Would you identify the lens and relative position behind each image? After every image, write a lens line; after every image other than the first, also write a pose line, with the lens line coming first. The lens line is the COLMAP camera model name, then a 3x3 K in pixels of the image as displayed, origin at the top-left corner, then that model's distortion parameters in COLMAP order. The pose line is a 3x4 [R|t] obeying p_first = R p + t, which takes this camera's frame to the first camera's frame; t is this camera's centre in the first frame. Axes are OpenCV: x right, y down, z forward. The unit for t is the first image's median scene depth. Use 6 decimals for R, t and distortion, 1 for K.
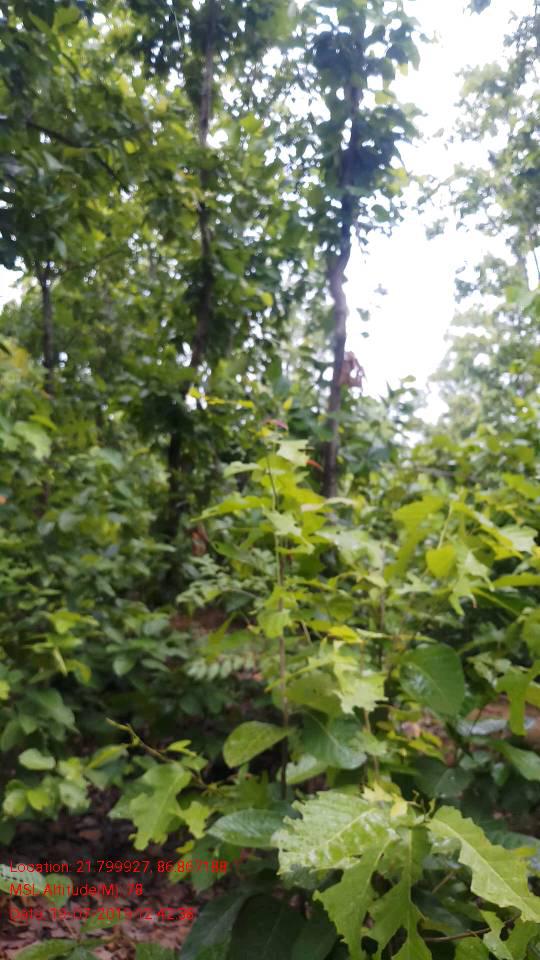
lens RADIAL K [[707.3, 0, 266.3], [0, 707.3, 485.9], [0, 0, 1]] dist [-0.087334, -0.000485]
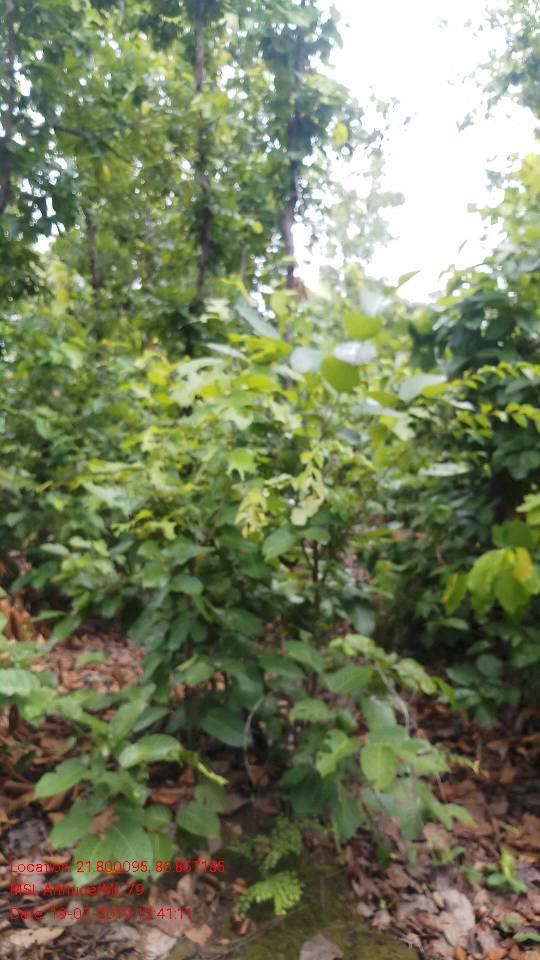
lens RADIAL K [[707.3, 0, 266.3], [0, 707.3, 485.9], [0, 0, 1]] dist [-0.087334, -0.000485]
pose [[0.993635, -0.017720, -0.111249, 0.152280], [0.034599, 0.987825, 0.151675, 0.001053], [0.107207, -0.154558, 0.982150, -0.303235]]
